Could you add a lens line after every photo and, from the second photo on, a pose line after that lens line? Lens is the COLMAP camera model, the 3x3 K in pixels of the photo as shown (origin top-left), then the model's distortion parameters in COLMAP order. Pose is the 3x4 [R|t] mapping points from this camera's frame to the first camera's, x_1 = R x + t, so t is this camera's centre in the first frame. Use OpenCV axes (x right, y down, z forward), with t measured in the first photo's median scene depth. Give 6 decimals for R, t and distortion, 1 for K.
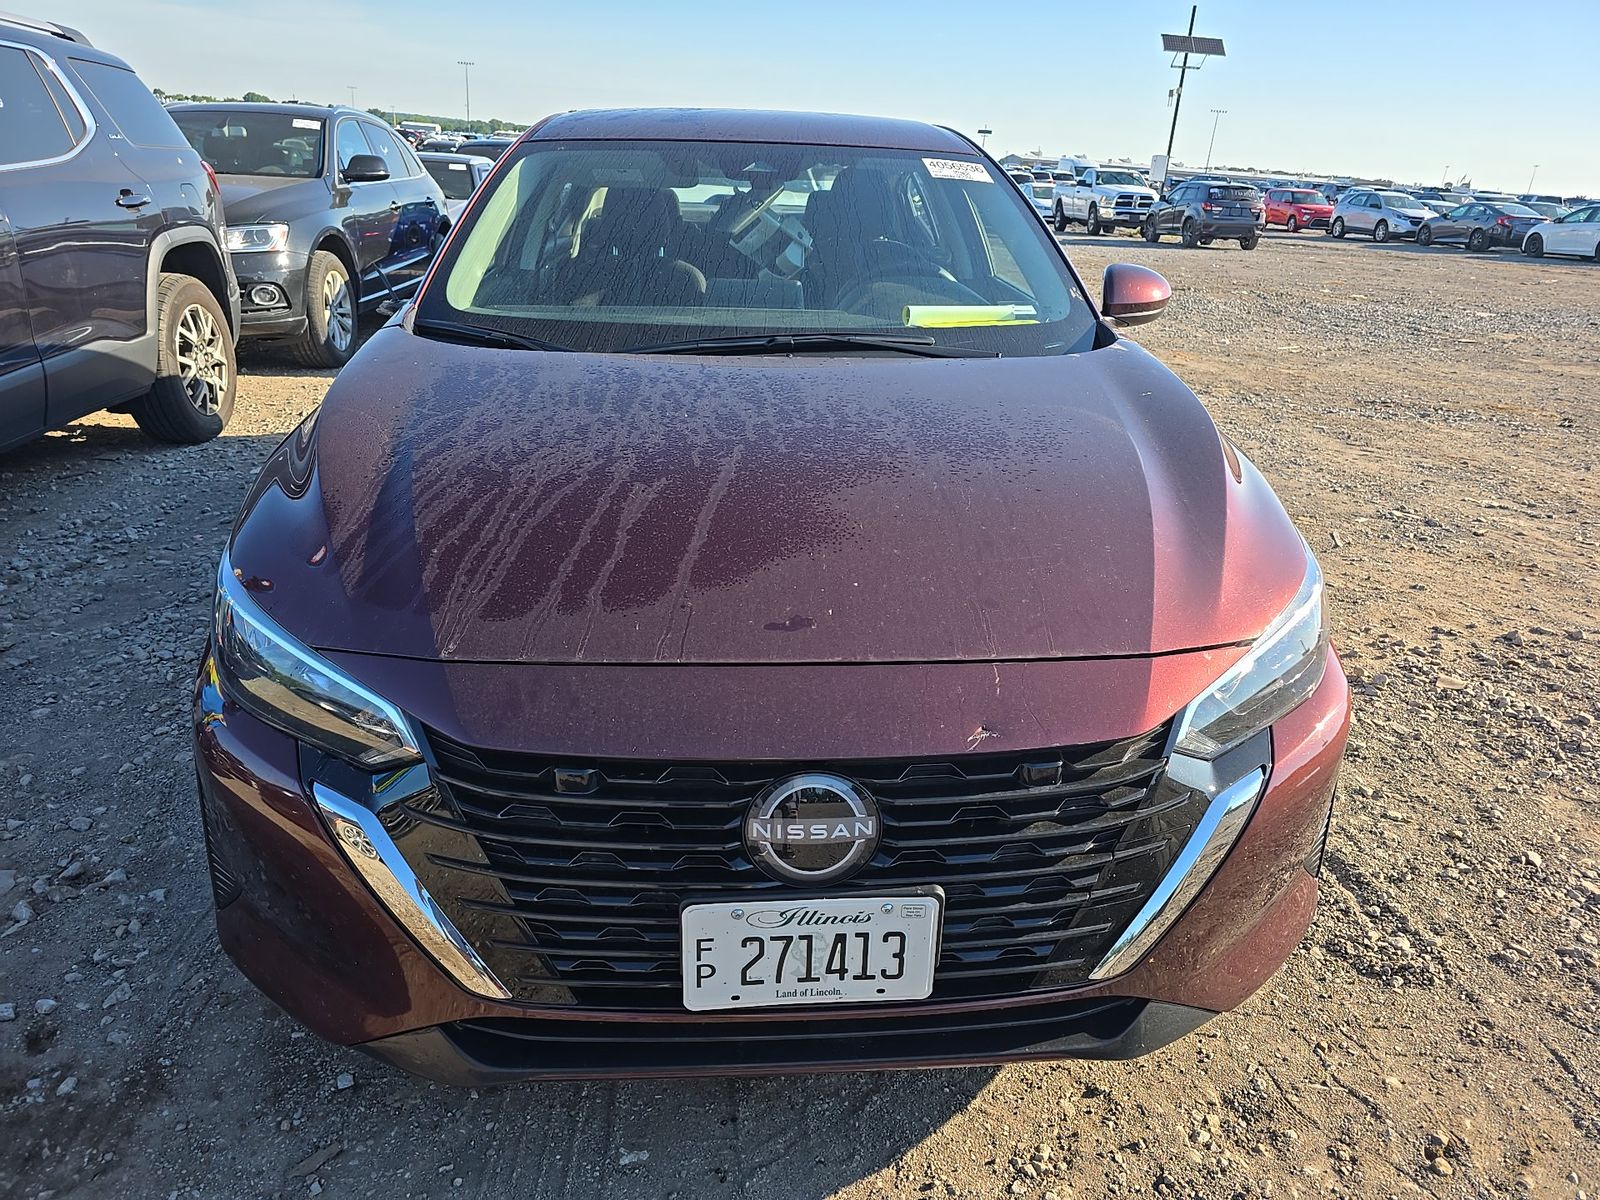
lens RADIAL K [[1066.2, 0, 790.4], [0, 1066.2, 597.3], [0, 0, 1]] dist [0.029410, -0.028741]
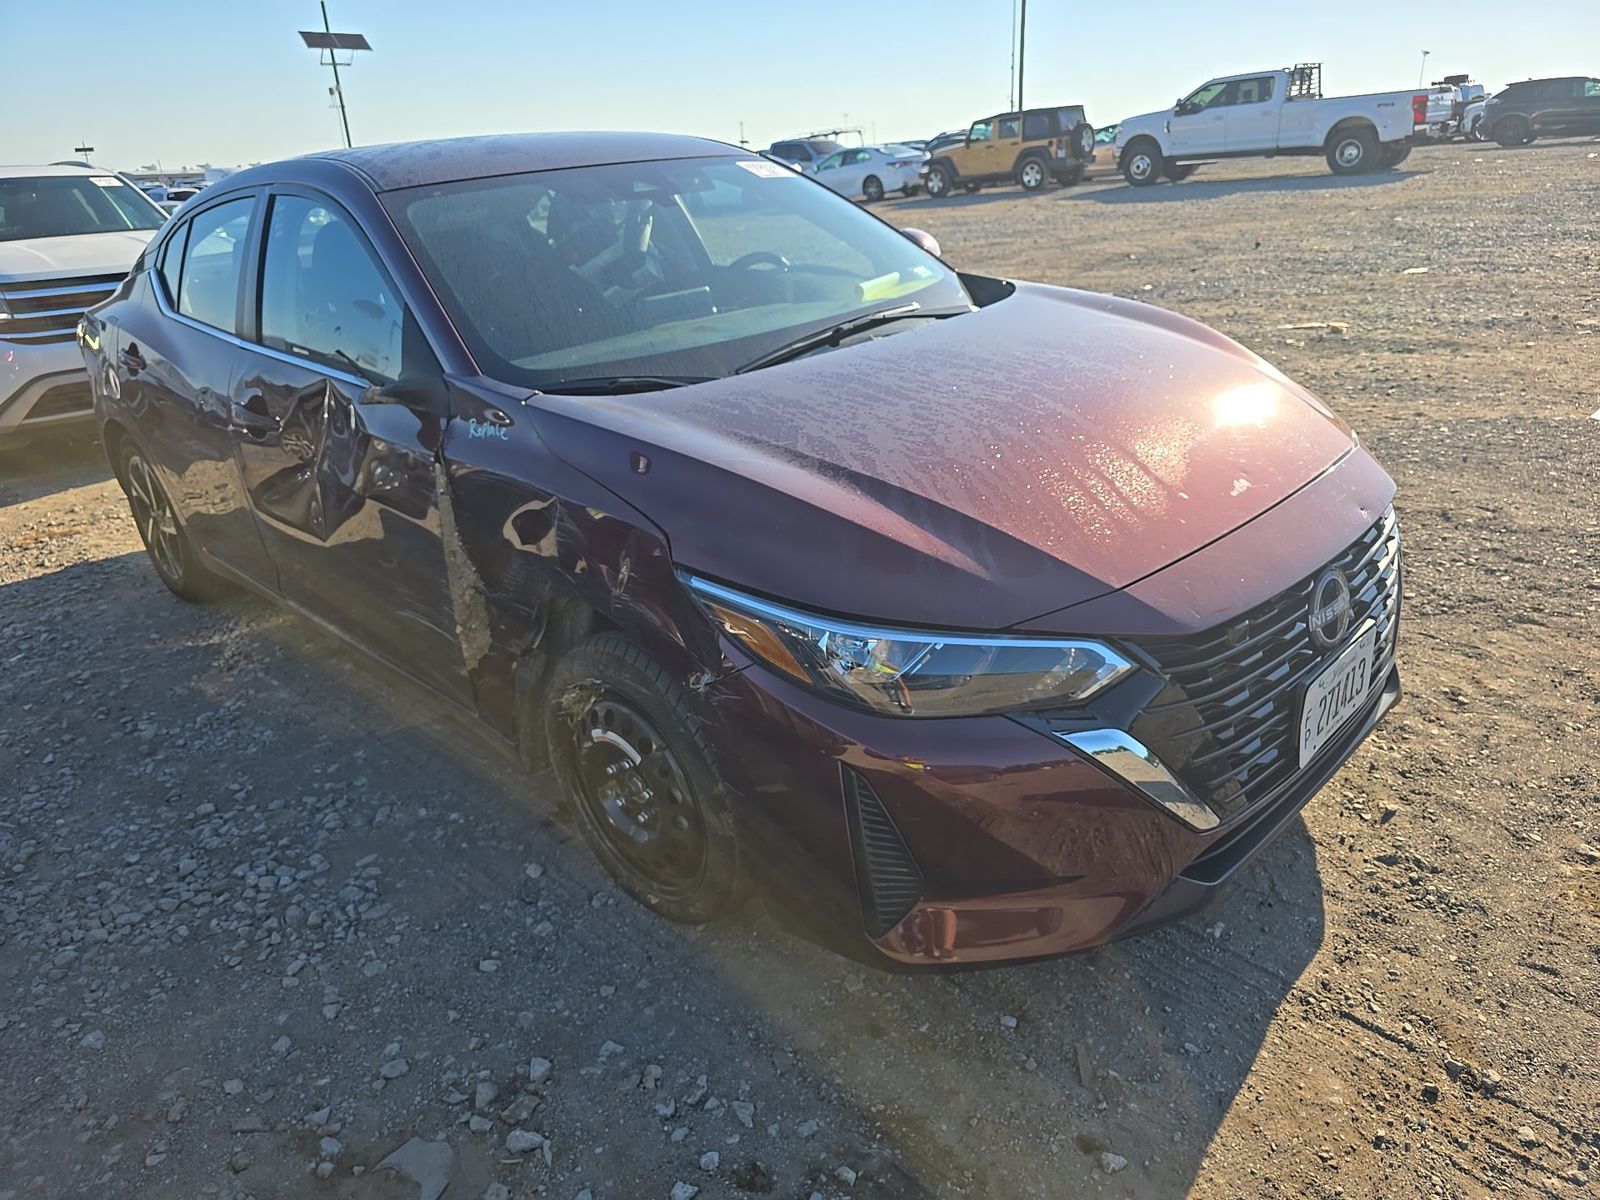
lens RADIAL K [[1066.2, 0, 795.7], [0, 1066.2, 604.1], [0, 0, 1]] dist [0.029410, -0.028741]
pose [[0.760288, -0.337675, 0.554922, -0.893792], [0.332282, 0.936212, 0.114439, -0.130162], [-0.558168, 0.097384, 0.823993, 0.143707]]
